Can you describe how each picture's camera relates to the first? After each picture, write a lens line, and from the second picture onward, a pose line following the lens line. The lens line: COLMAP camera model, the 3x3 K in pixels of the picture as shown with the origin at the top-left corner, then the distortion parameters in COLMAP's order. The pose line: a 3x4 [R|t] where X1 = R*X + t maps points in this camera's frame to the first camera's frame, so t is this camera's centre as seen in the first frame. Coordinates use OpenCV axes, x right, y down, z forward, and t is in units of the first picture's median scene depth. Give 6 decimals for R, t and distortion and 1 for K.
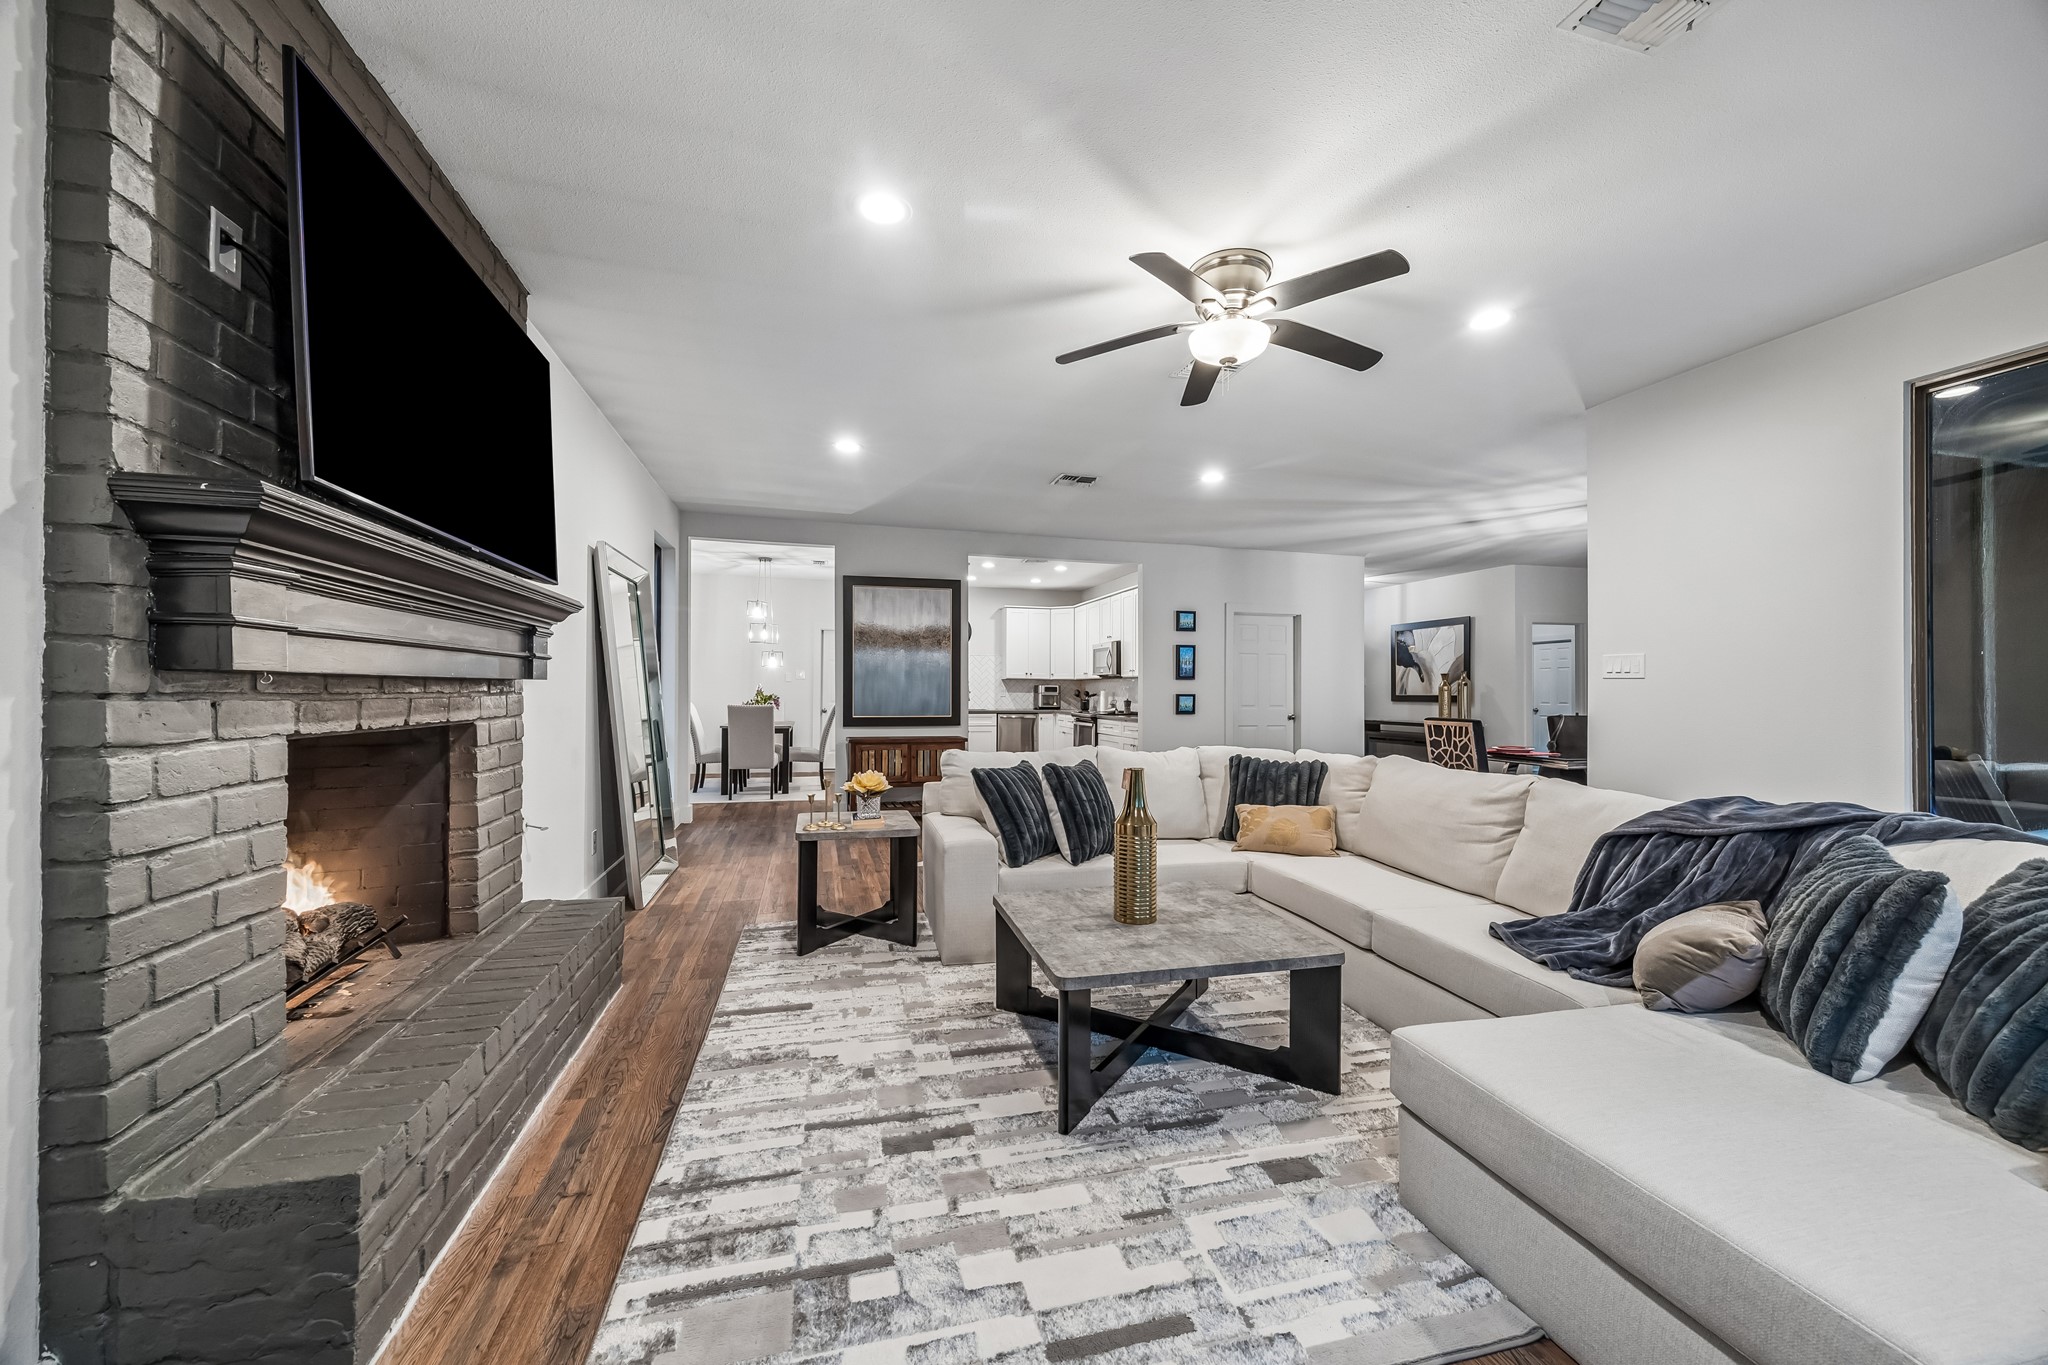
lens RADIAL K [[778.3, 0, 1032.8], [0, 778.3, 687.6], [0, 0, 1]] dist [-0.000174, 0.000028]
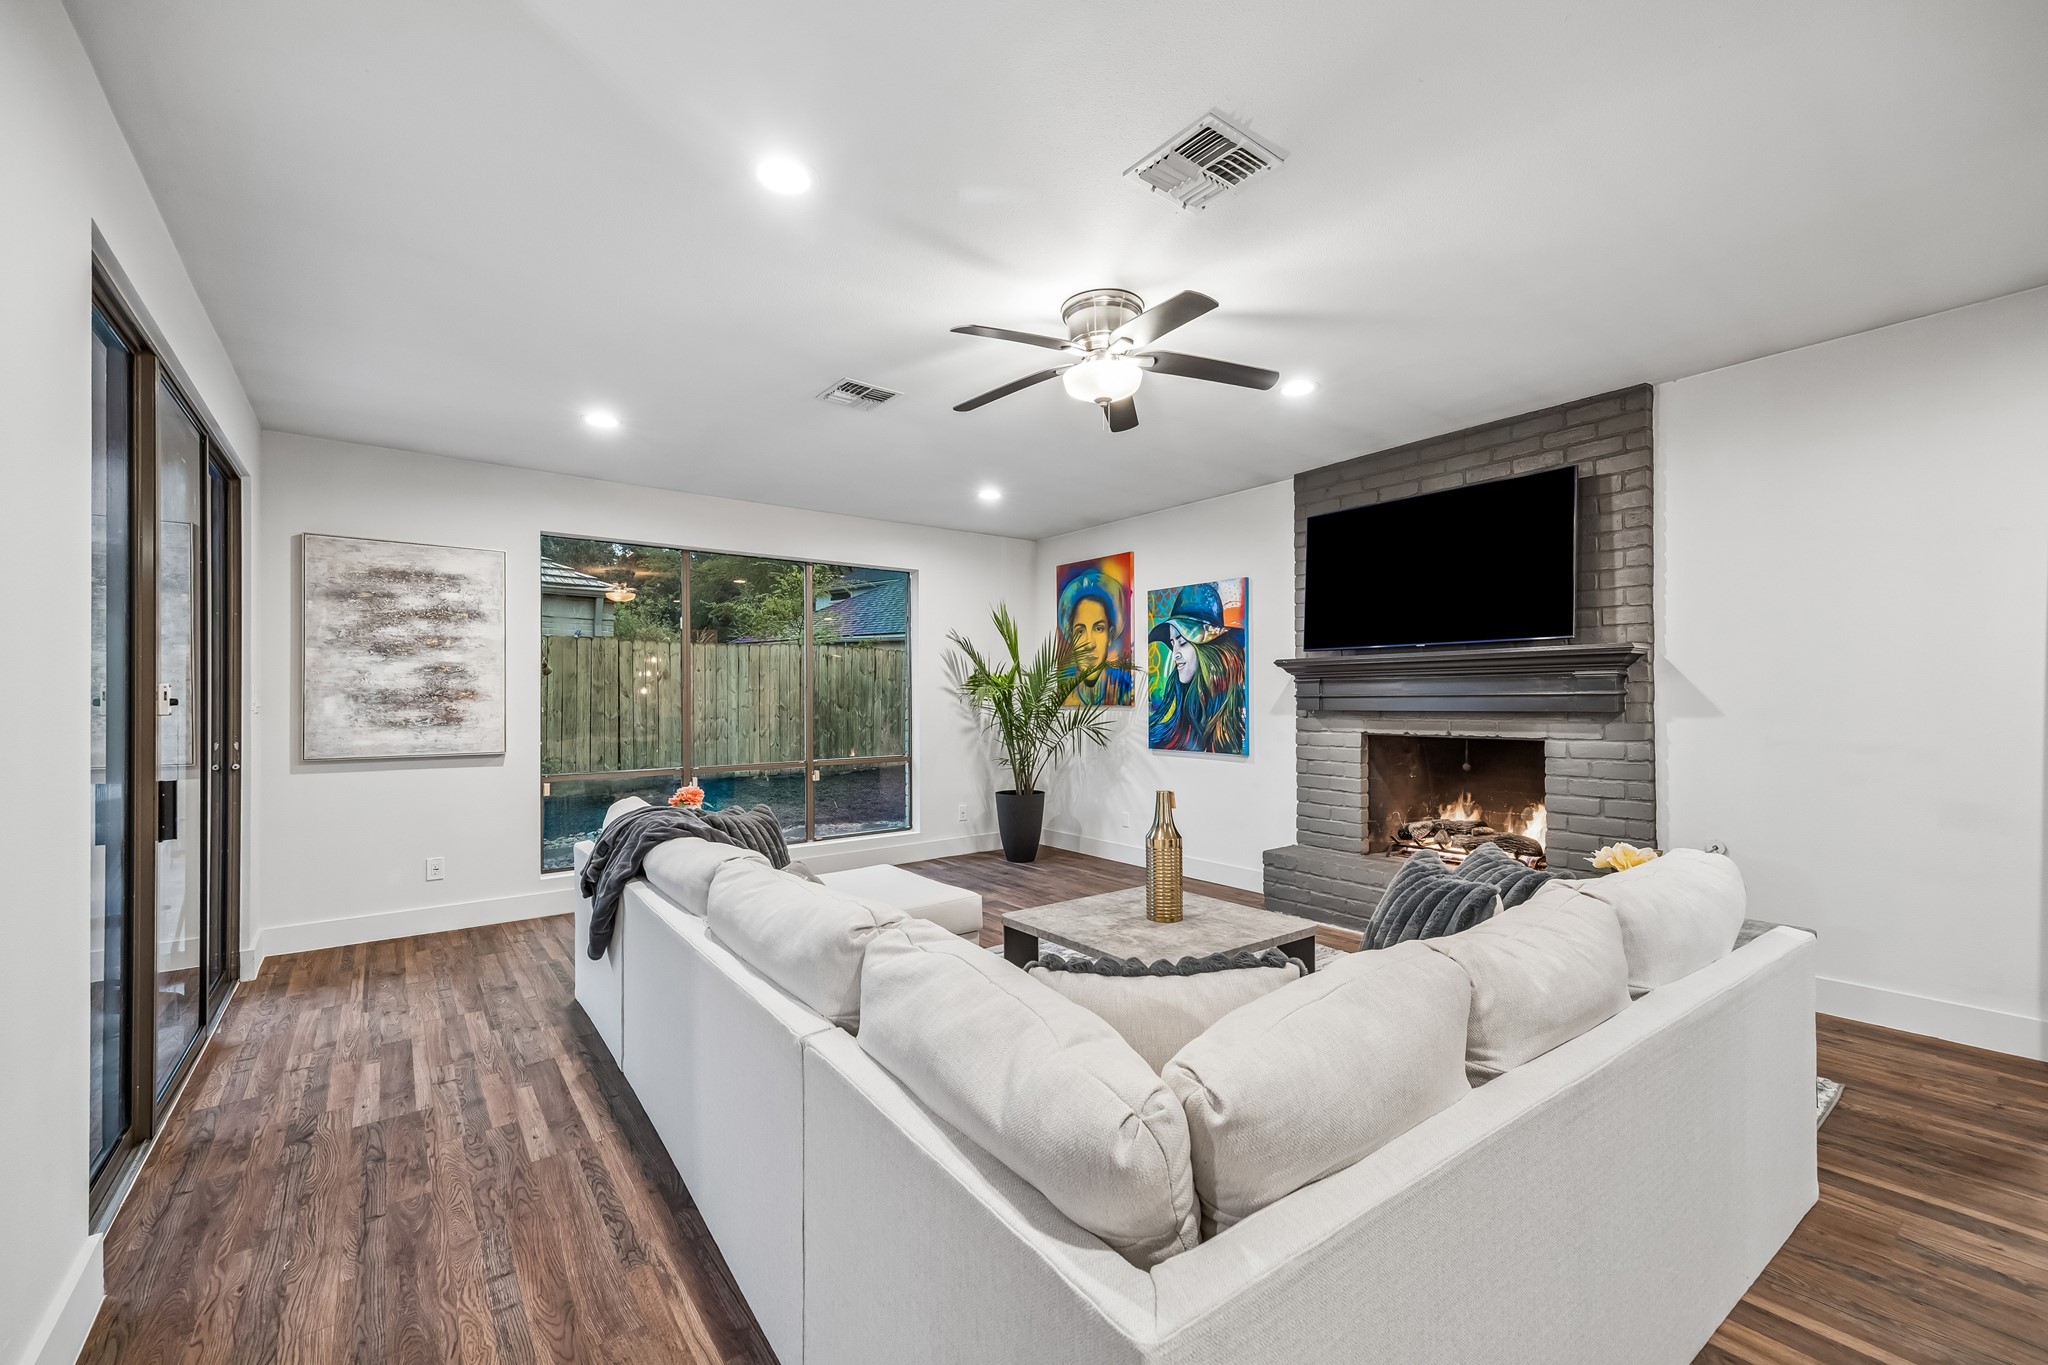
lens RADIAL K [[817.5, 0, 1033.9], [0, 817.5, 693.0], [0, 0, 1]] dist [0.001262, 0.000130]
pose [[-0.922287, -0.002438, -0.386498, 0.837797], [0.003327, 0.999893, -0.014247, -0.028418], [0.386491, -0.014426, -0.922180, 2.183038]]
